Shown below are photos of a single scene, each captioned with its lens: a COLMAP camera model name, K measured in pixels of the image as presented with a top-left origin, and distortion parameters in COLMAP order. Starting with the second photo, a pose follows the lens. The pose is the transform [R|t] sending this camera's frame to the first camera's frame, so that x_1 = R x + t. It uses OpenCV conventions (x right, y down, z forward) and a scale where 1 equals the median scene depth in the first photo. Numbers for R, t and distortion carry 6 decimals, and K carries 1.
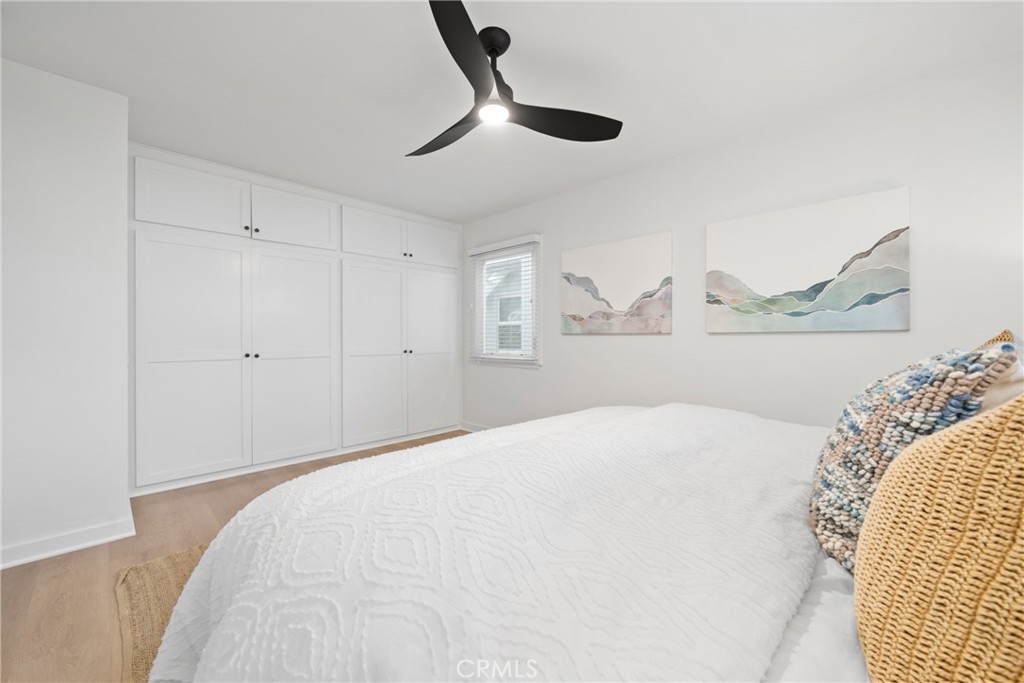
lens RADIAL K [[409.5, 0, 512.0], [0, 409.5, 341.5], [0, 0, 1]] dist [0.000335, -0.000001]
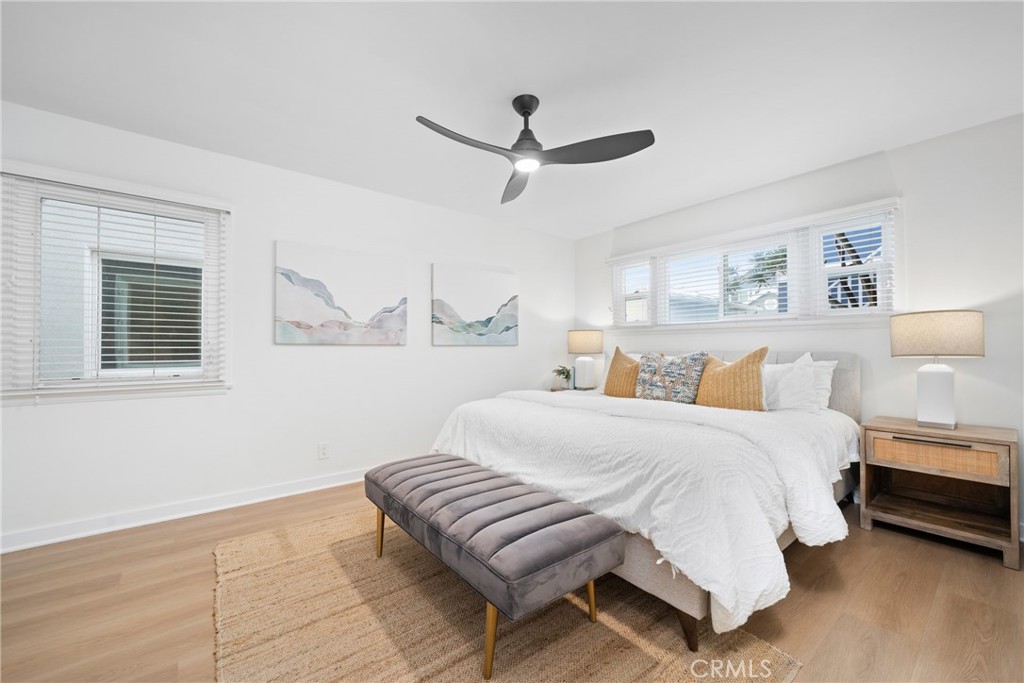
lens RADIAL K [[409.5, 0, 512.0], [0, 409.5, 341.5], [0, 0, 1]] dist [0.000335, -0.000001]
pose [[0.108019, 0.021471, 0.993917, -0.746740], [0.011197, 0.999677, -0.022813, 0.000132], [-0.994086, 0.013593, 0.107744, 0.559951]]
